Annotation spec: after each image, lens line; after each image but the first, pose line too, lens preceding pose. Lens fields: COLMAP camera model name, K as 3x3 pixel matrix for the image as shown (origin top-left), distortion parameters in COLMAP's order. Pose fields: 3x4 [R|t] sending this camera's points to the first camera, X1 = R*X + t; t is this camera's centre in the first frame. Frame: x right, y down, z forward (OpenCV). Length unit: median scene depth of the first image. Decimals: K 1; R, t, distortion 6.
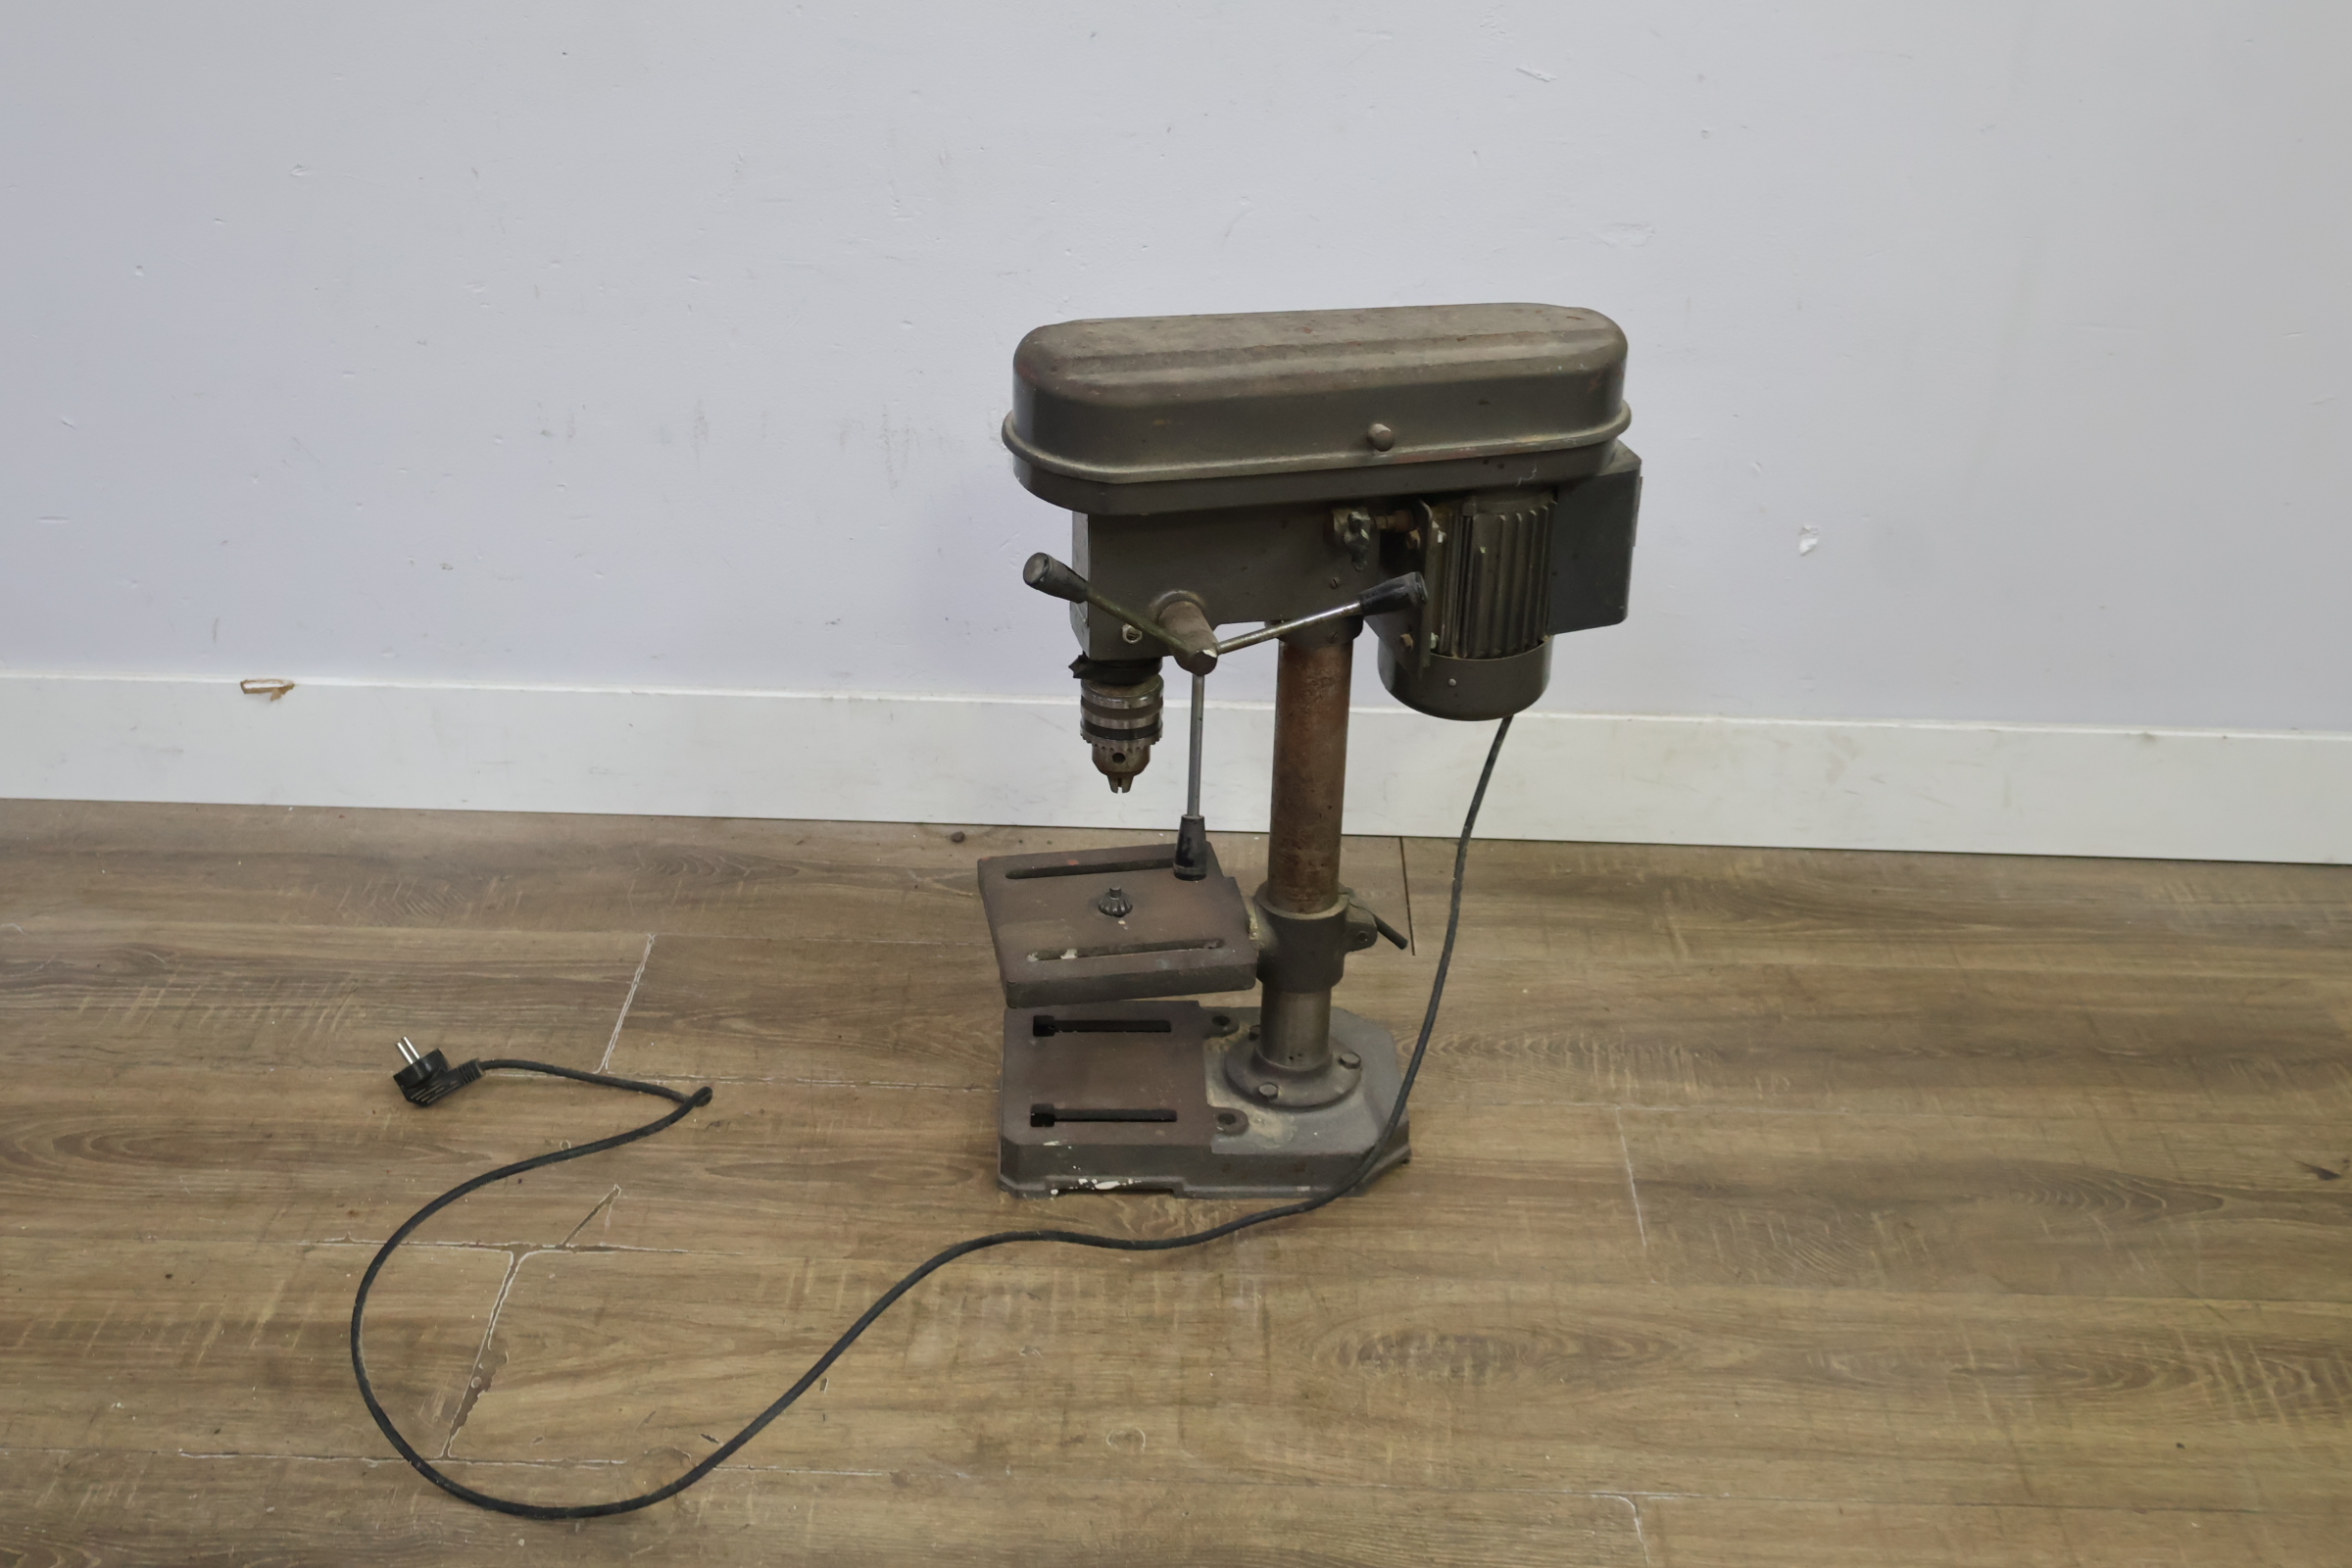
lens RADIAL K [[2650.2, 0, 1169.2], [0, 2650.2, 776.2], [0, 0, 1]] dist [-0.011925, 0.000000]
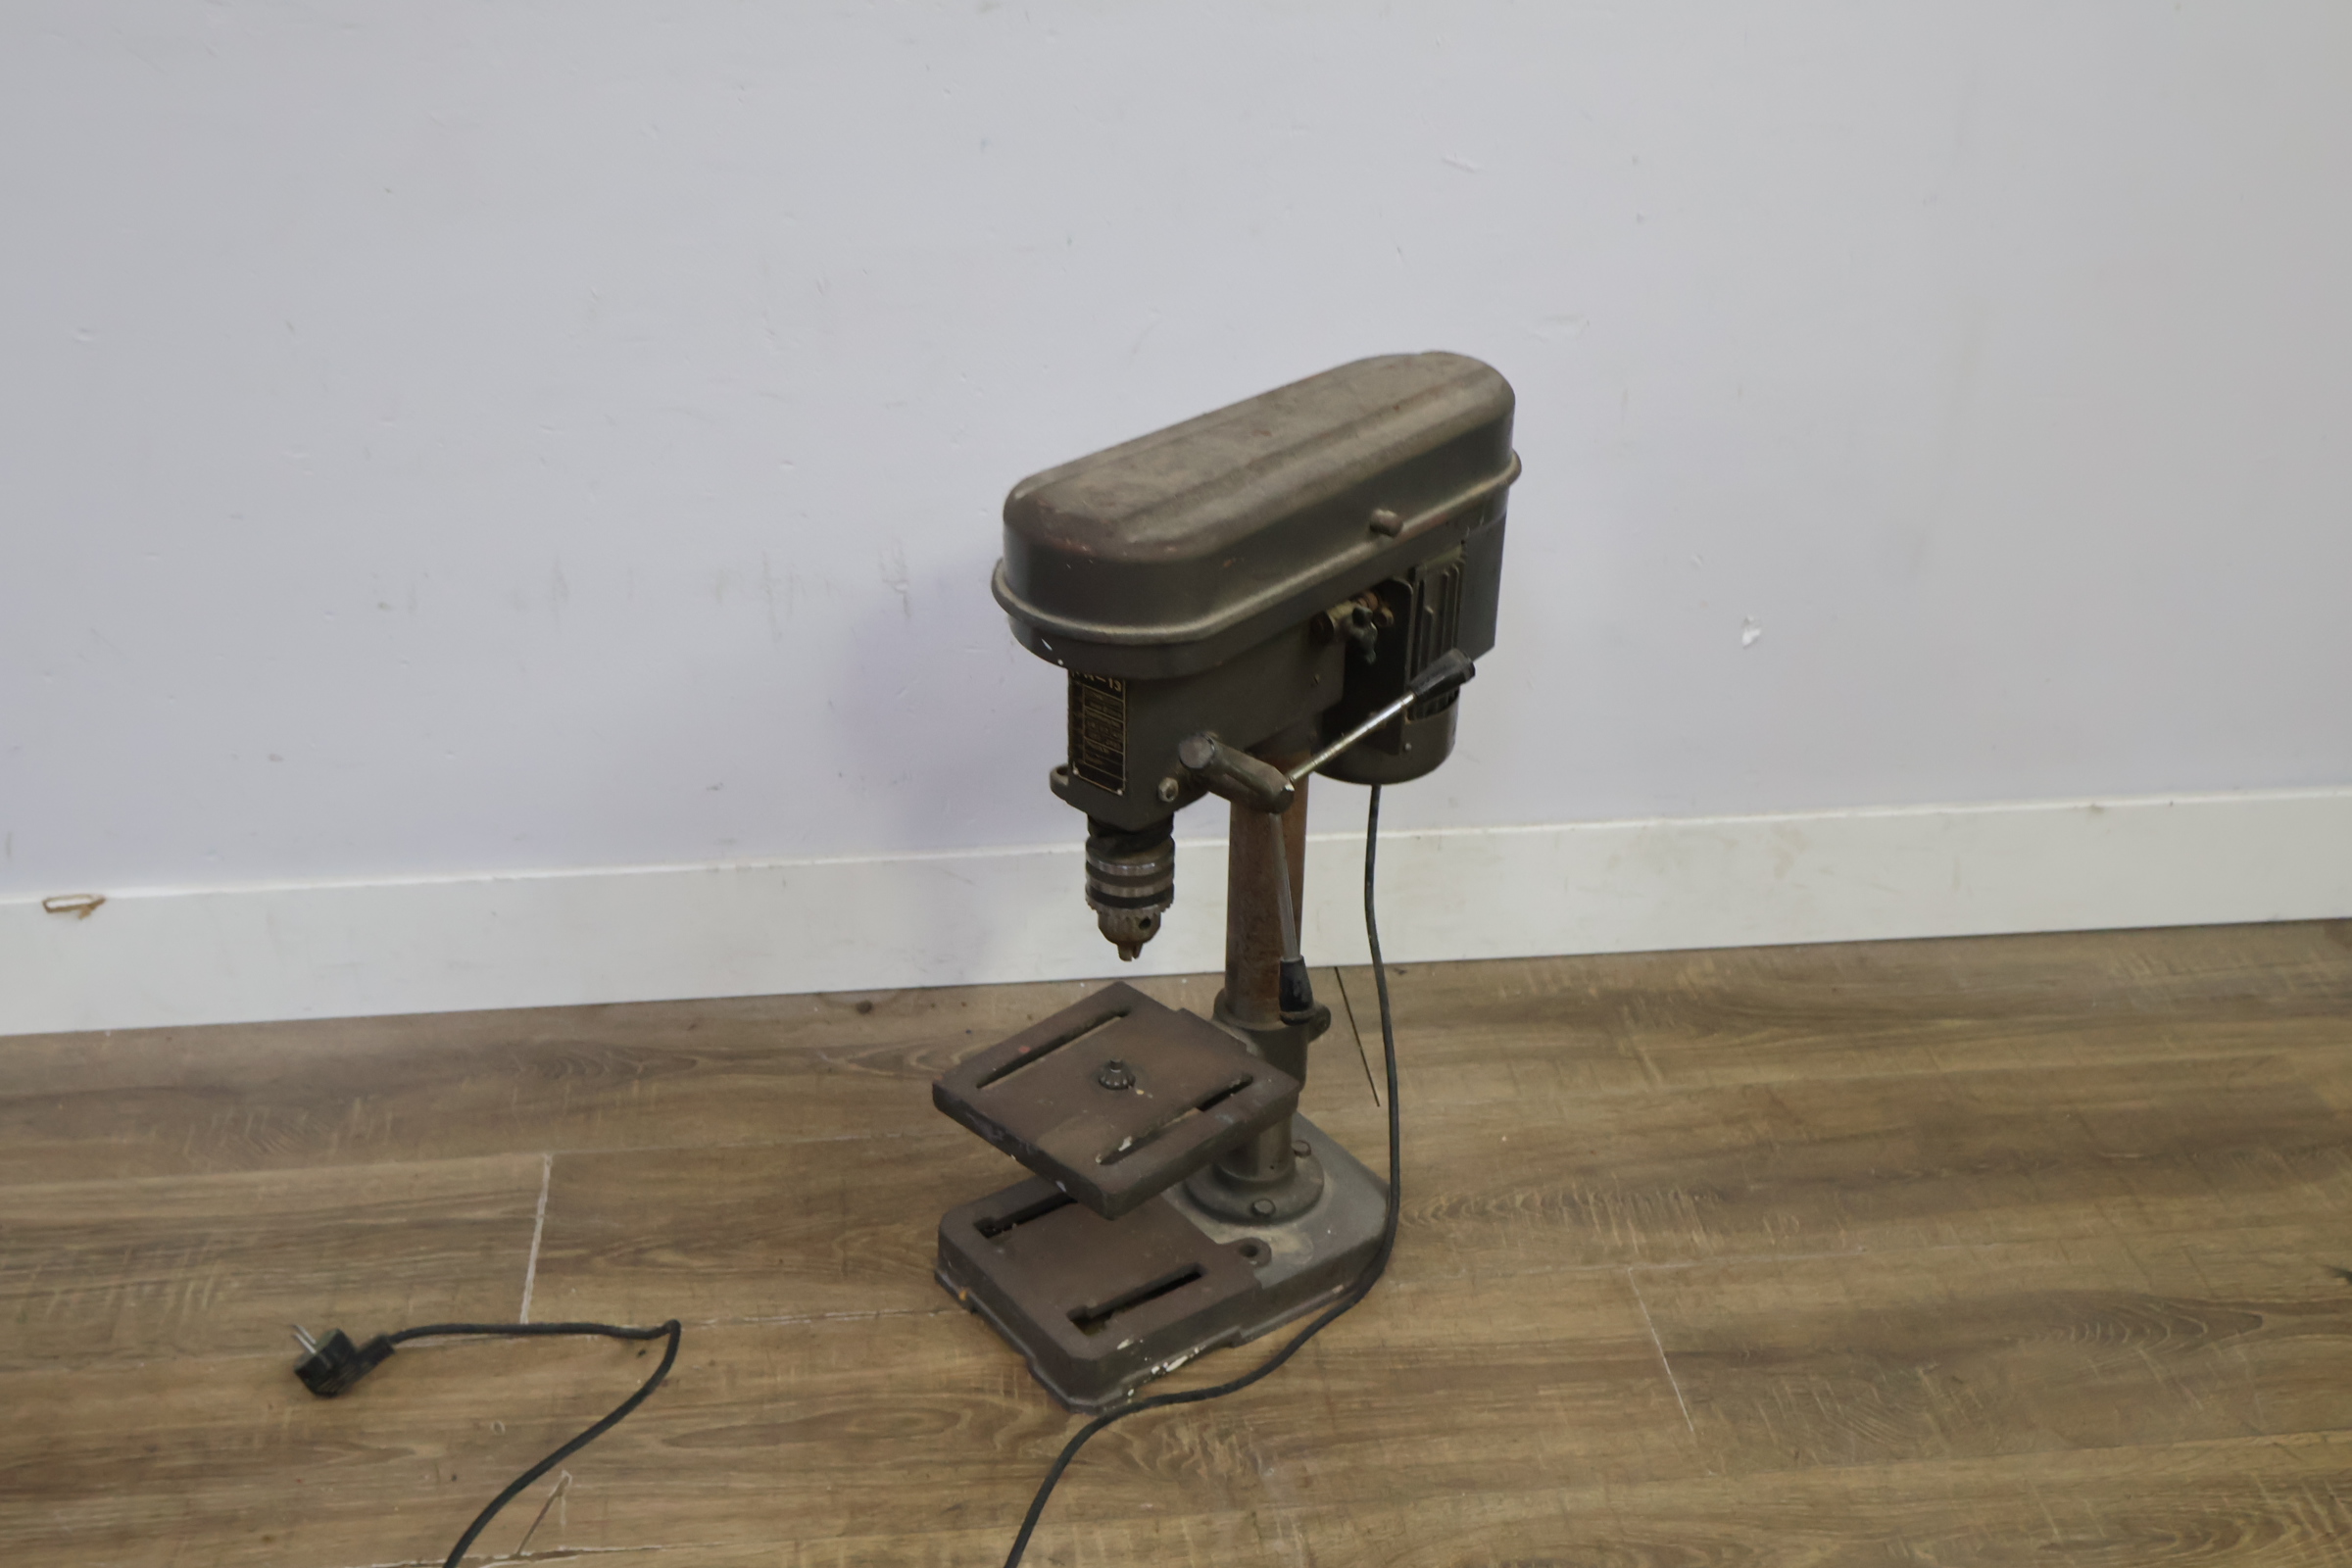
lens RADIAL K [[2650.2, 0, 1165.8], [0, 2650.2, 789.9], [0, 0, 1]] dist [-0.011925, 0.000000]
pose [[0.990858, -0.071450, 0.114437, -0.095521], [0.069300, 0.997338, 0.022662, -0.082618], [-0.115751, -0.014525, 0.993172, 0.095569]]
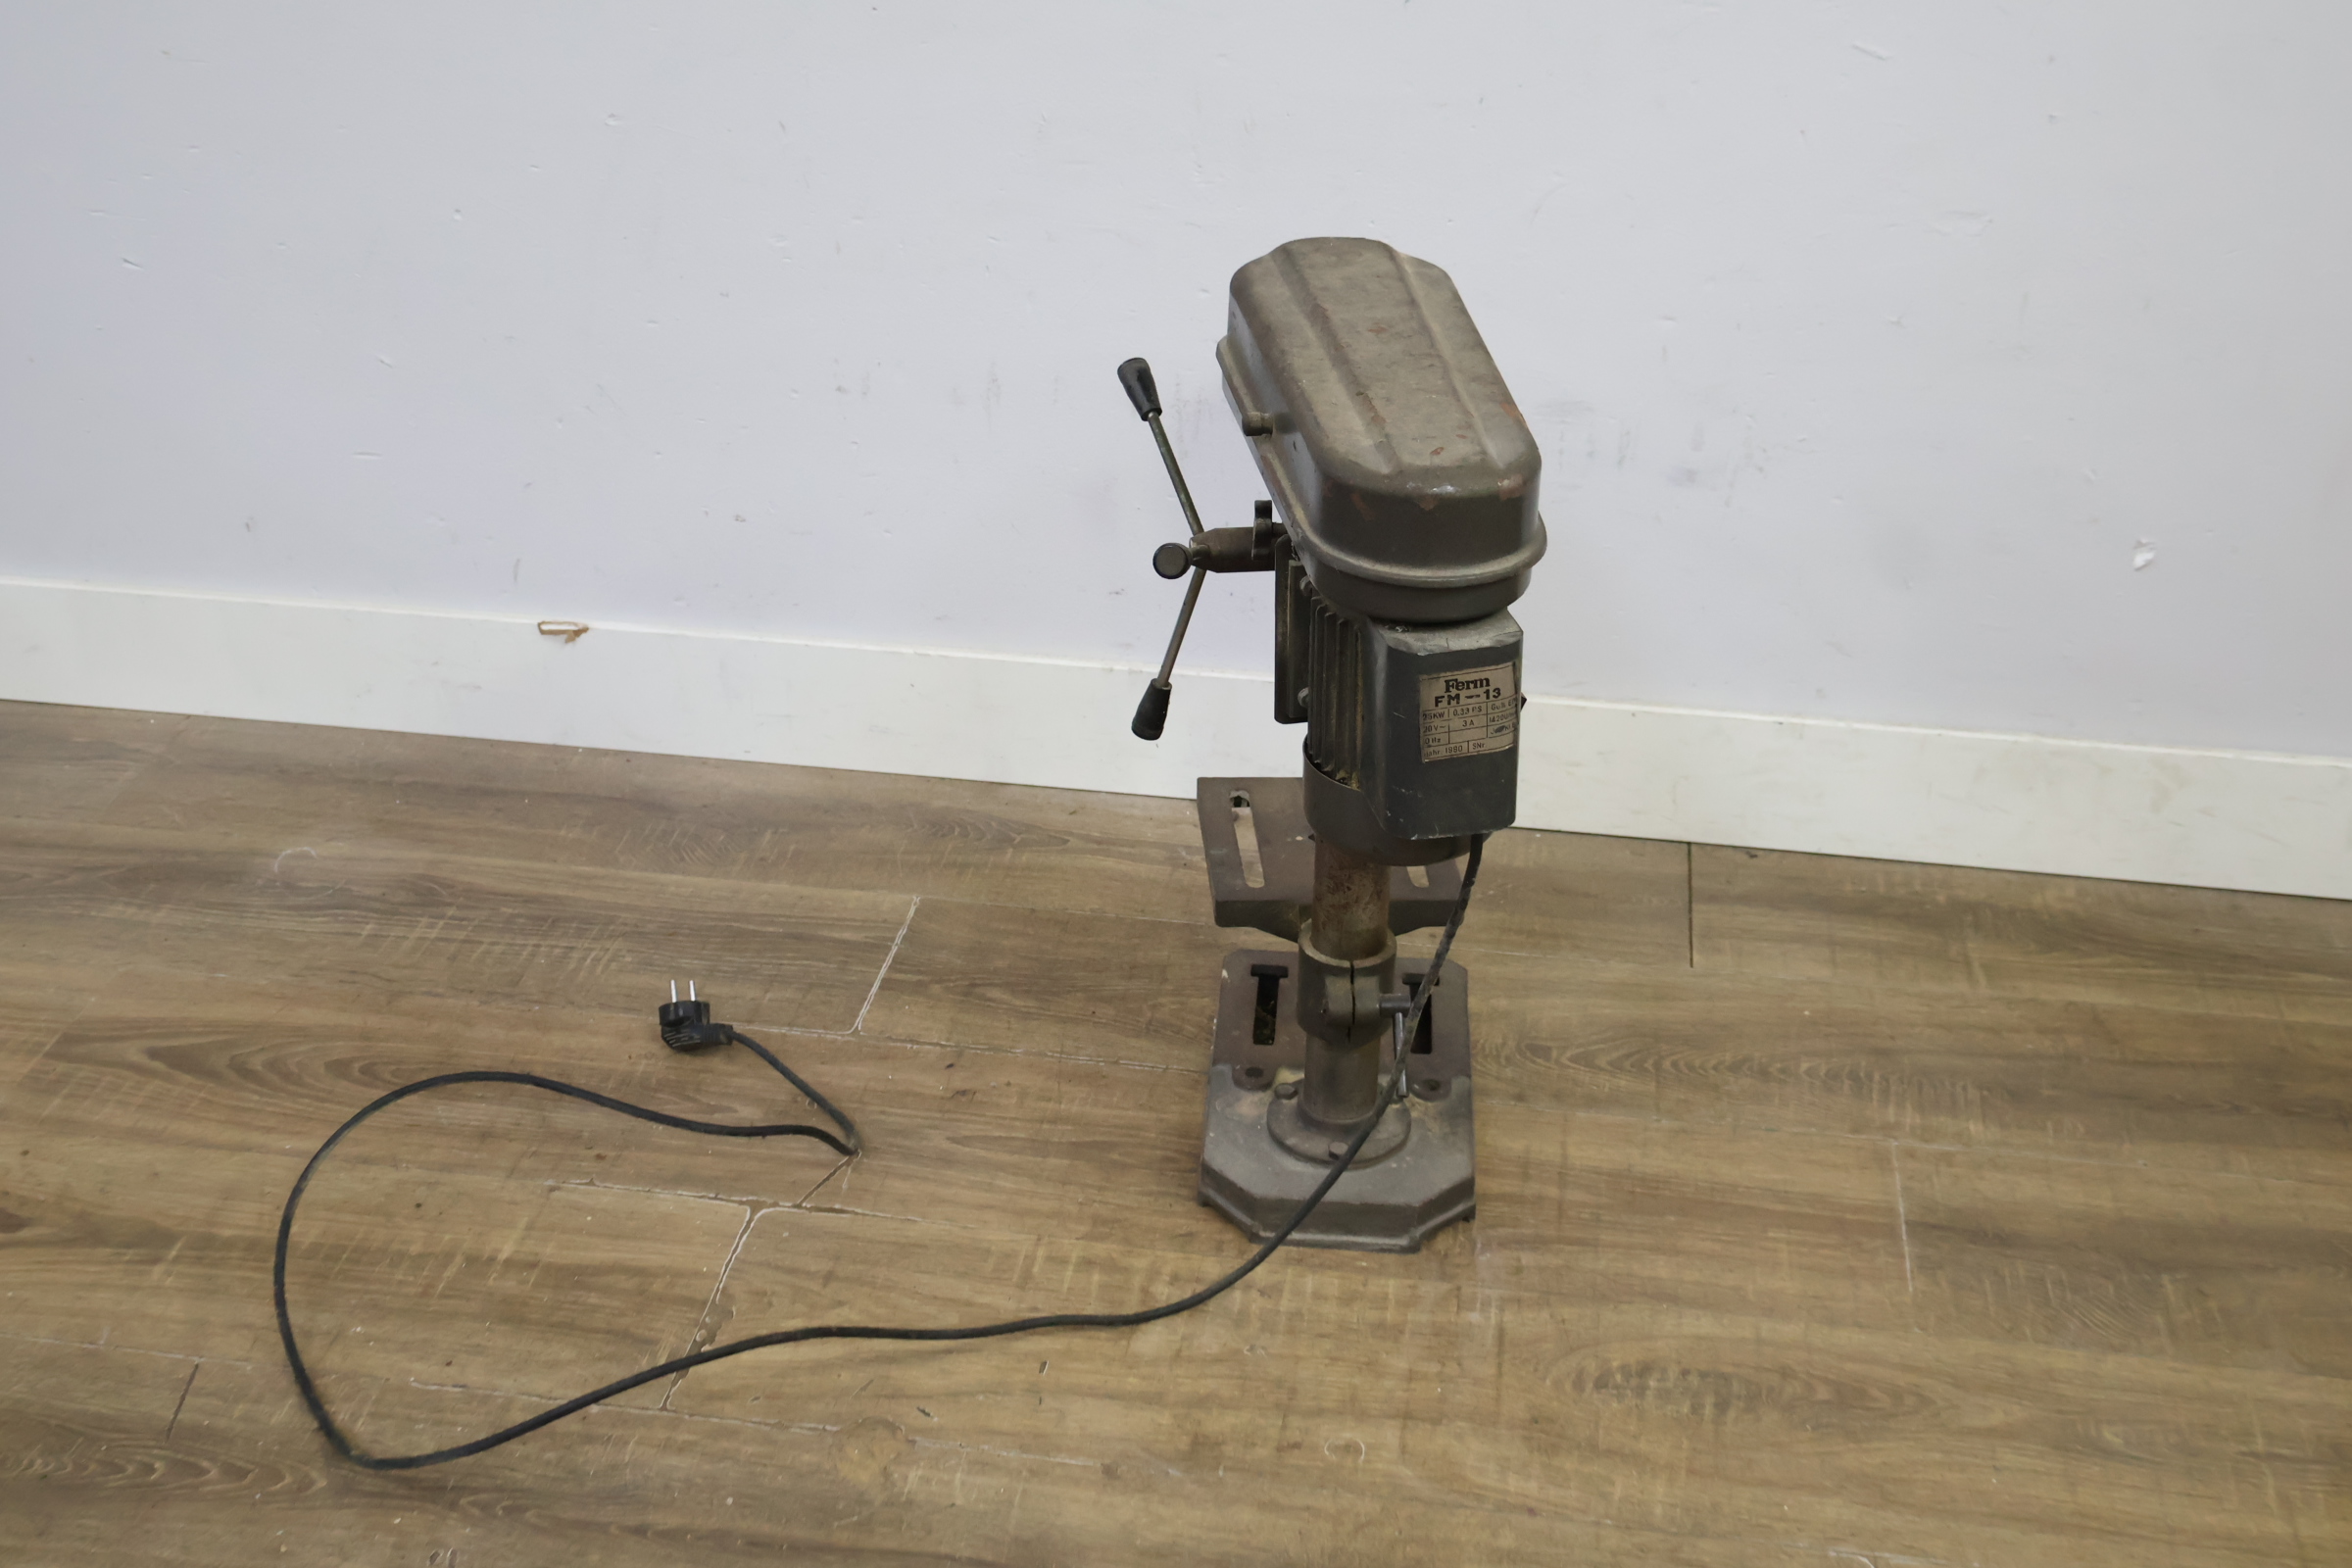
lens RADIAL K [[2650.2, 0, 1165.9], [0, 2650.2, 775.0], [0, 0, 1]] dist [-0.011925, 0.000000]
pose [[0.990276, 0.056203, -0.127257, 0.025609], [-0.054884, 0.998397, 0.013850, -0.005791], [0.127831, -0.006731, 0.991773, 0.027590]]
